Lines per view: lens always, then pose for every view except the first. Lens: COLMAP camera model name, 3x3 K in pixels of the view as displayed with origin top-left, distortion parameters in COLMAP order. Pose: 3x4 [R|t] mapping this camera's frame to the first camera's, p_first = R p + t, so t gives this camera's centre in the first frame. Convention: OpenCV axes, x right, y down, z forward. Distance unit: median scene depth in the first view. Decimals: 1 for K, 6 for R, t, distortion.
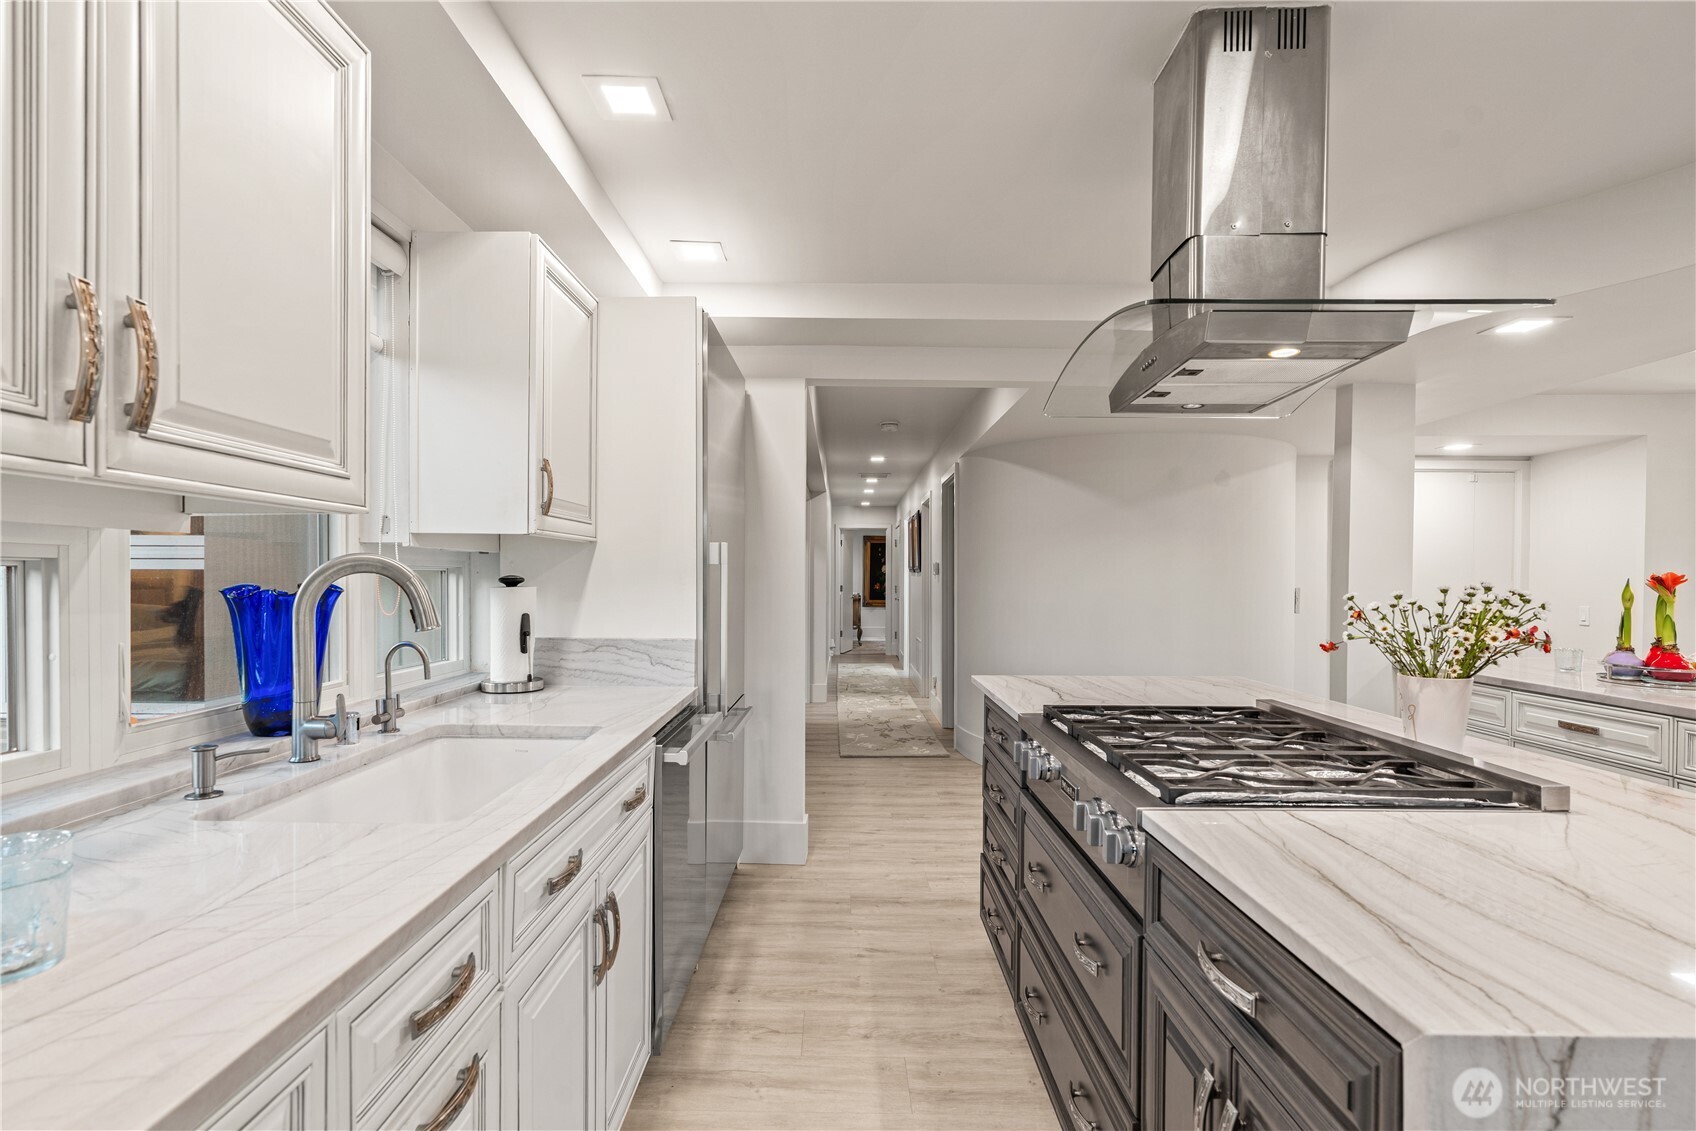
lens RADIAL K [[817.1, 0, 843.2], [0, 817.1, 584.3], [0, 0, 1]] dist [-0.002858, 0.001279]
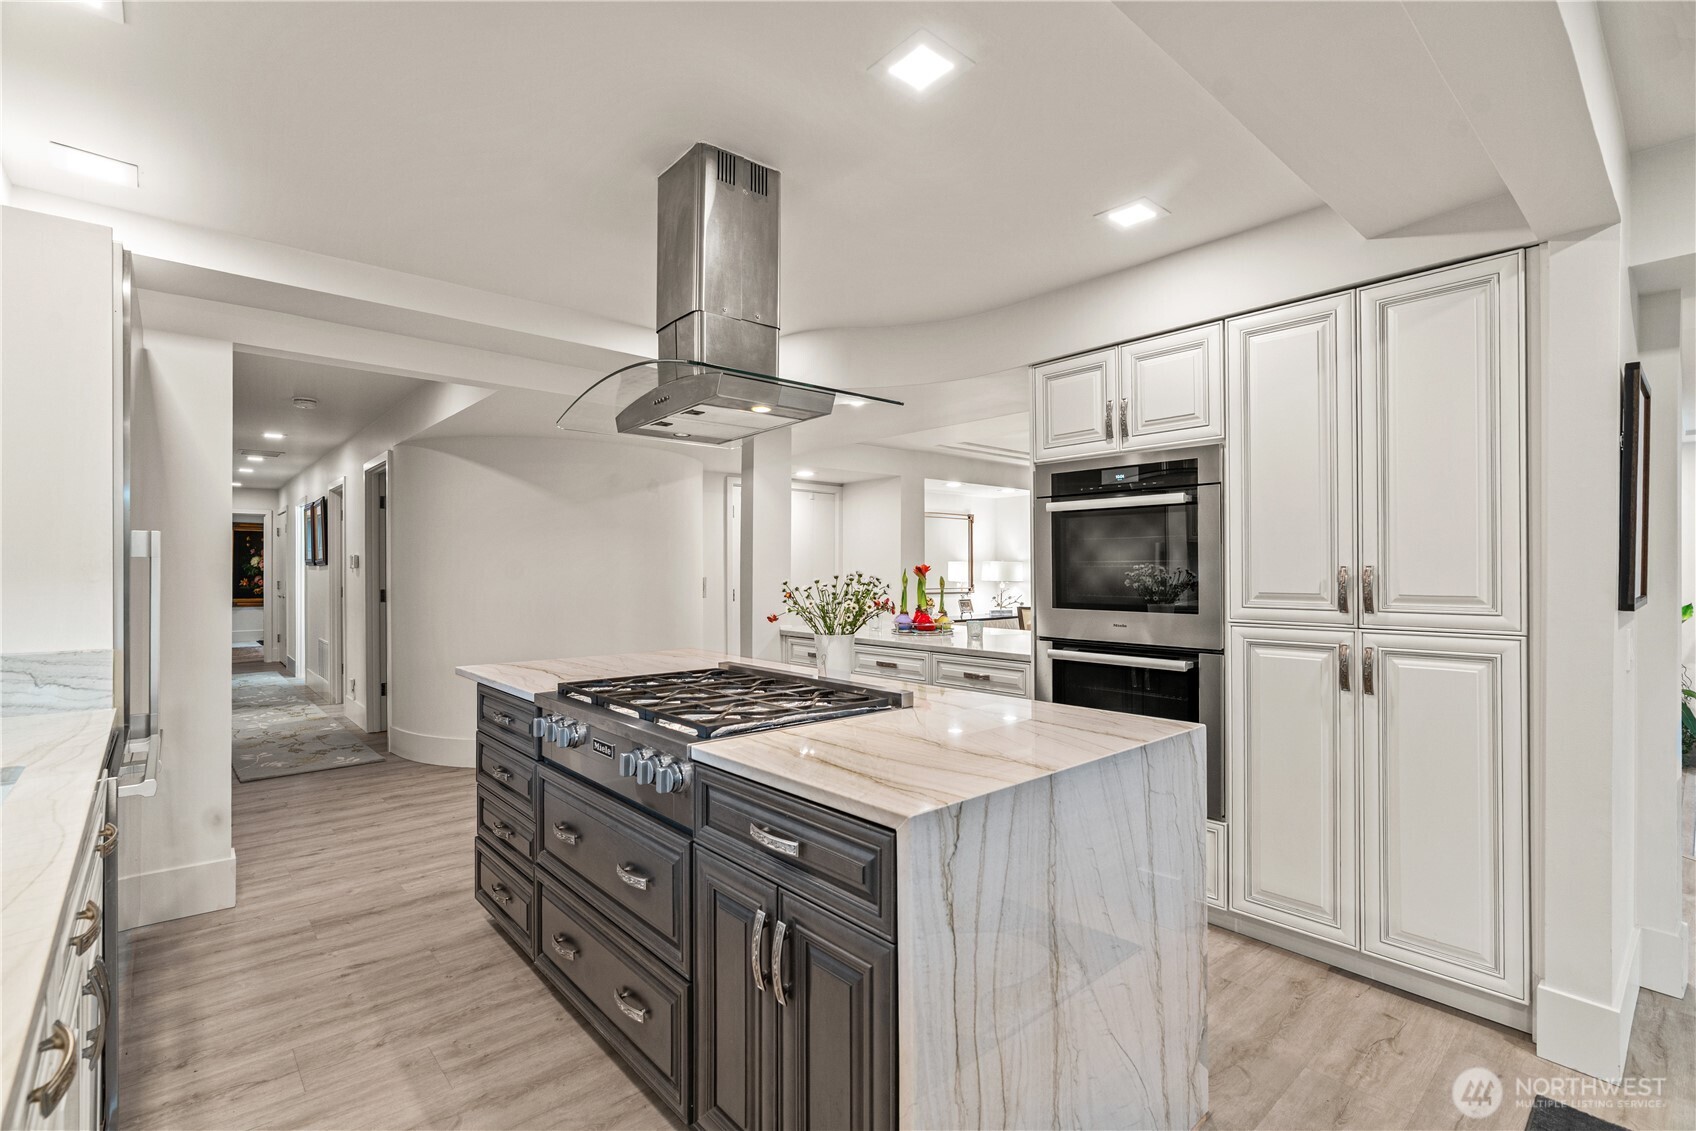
lens RADIAL K [[770.1, 0, 848.0], [0, 770.1, 565.0], [0, 0, 1]] dist [0.001069, 0.000777]
pose [[0.747347, -0.002598, 0.664429, -0.142075], [0.012113, 0.999879, -0.009714, -0.000179], [-0.664324, 0.015308, 0.747288, -0.055009]]
